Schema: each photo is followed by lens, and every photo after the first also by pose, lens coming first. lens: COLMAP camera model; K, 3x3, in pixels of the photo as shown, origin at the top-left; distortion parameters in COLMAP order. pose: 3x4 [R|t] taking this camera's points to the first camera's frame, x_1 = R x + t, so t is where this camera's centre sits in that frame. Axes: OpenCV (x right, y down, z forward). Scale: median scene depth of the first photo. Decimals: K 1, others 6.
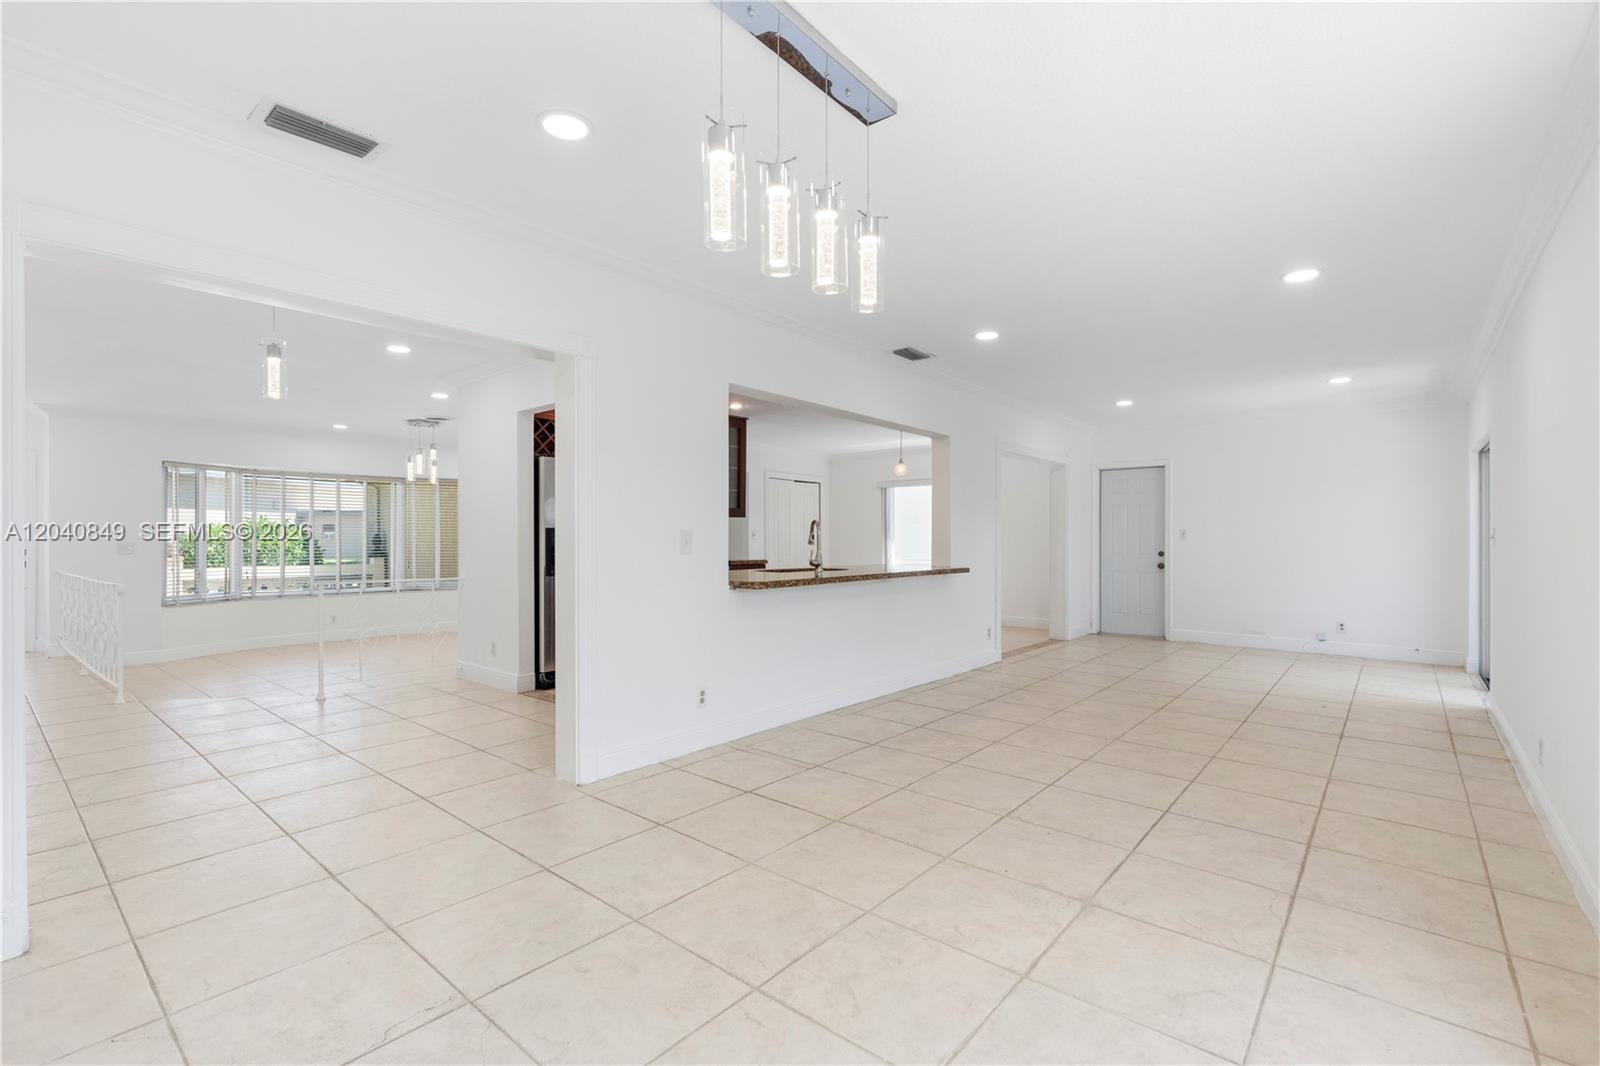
lens RADIAL K [[721.2, 0, 801.6], [0, 721.2, 542.6], [0, 0, 1]] dist [-0.004945, 0.001093]
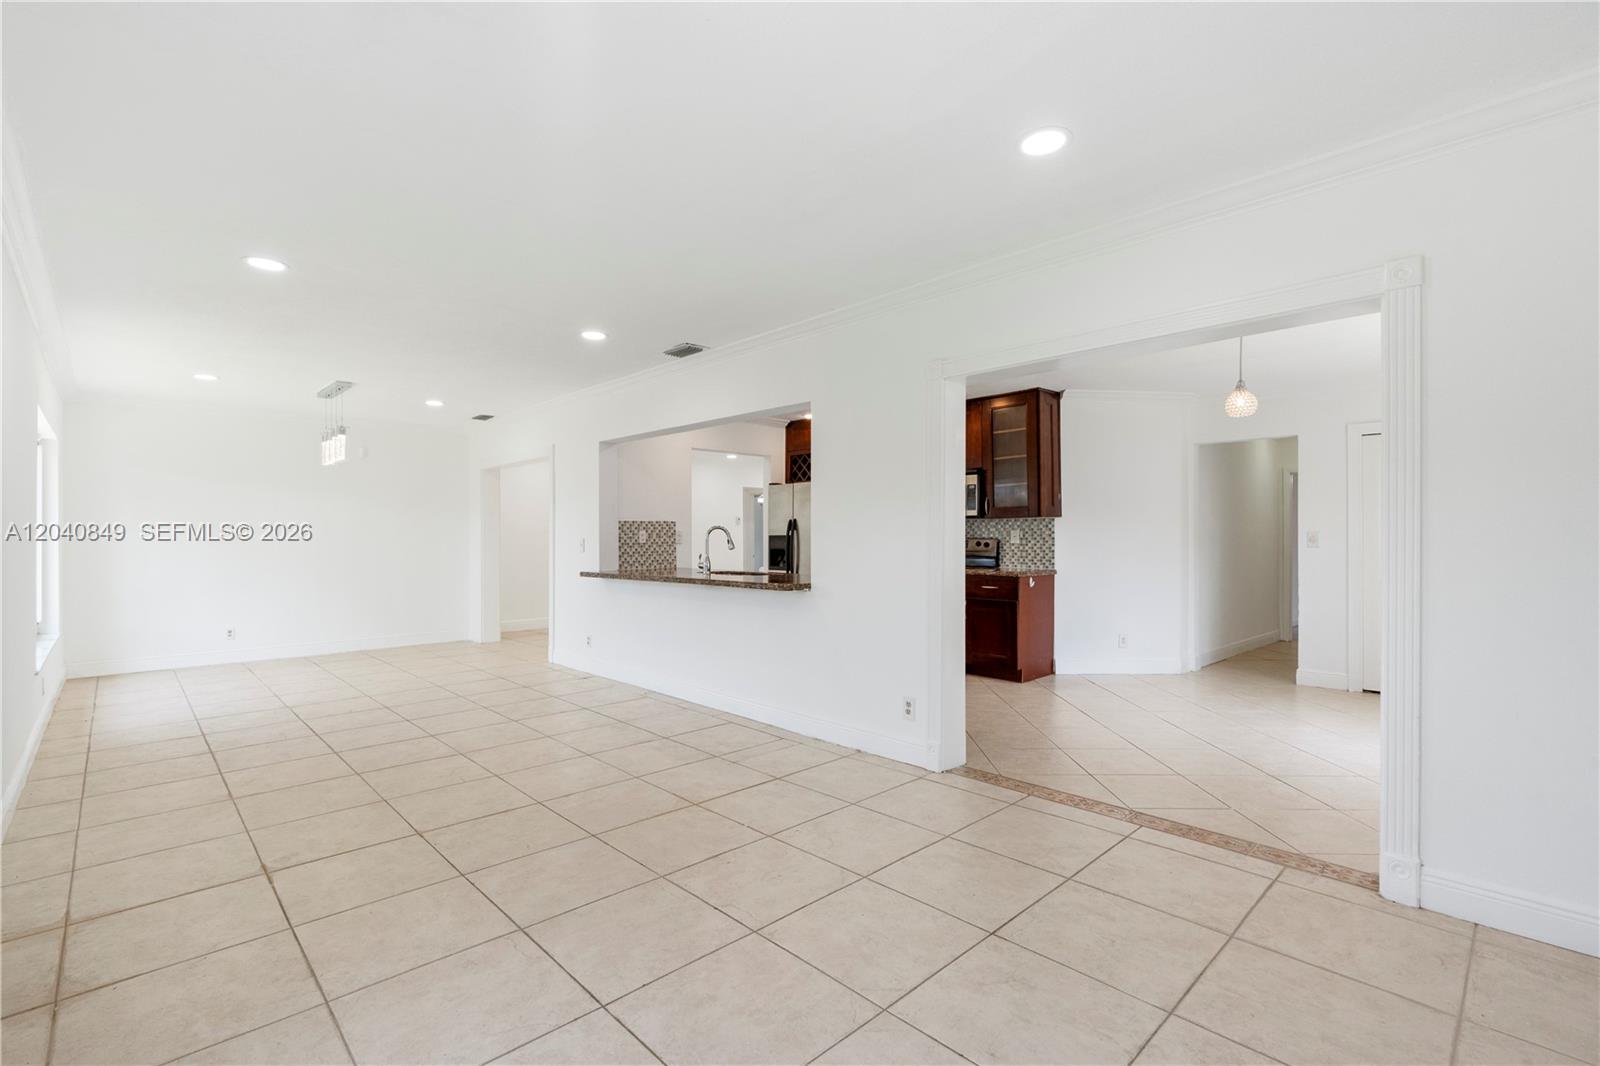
lens RADIAL K [[721.2, 0, 804.5], [0, 721.2, 538.4], [0, 0, 1]] dist [-0.004945, 0.001093]
pose [[-0.113471, -0.004416, -0.993532, 1.070341], [-0.004831, 0.999981, -0.003893, -0.009231], [0.993530, 0.004358, -0.113490, 1.249242]]
